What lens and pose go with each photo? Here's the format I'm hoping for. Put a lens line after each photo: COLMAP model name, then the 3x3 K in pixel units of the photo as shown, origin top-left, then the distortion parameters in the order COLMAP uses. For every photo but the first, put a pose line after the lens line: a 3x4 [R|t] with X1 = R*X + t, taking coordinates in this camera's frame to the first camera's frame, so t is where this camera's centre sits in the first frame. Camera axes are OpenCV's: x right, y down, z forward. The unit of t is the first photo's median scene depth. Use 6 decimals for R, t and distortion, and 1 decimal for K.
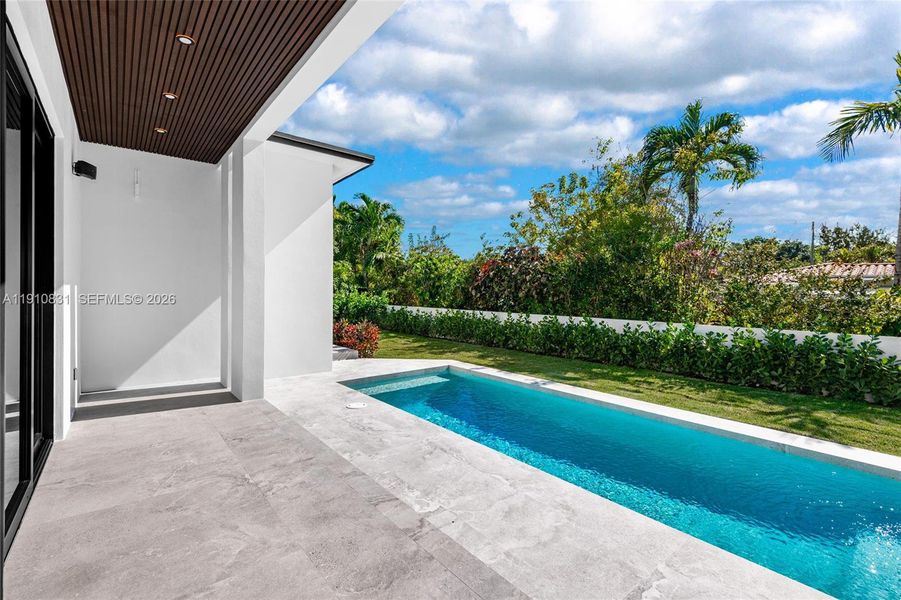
lens RADIAL K [[430.8, 0, 450.5], [0, 430.8, 300.0], [0, 0, 1]] dist [-0.000835, -0.000345]
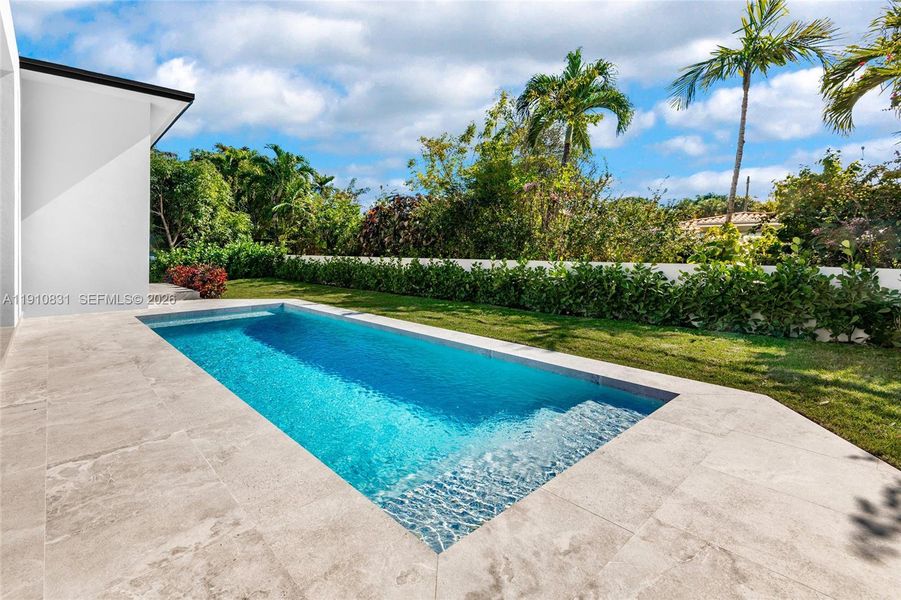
lens RADIAL K [[427.4, 0, 449.4], [0, 427.4, 278.2], [0, 0, 1]] dist [0.001911, -0.000256]
pose [[0.998011, -0.020928, 0.059463, 0.286182], [0.018253, 0.998812, 0.045182, 0.045807], [-0.060338, -0.044007, 0.997207, -0.034031]]
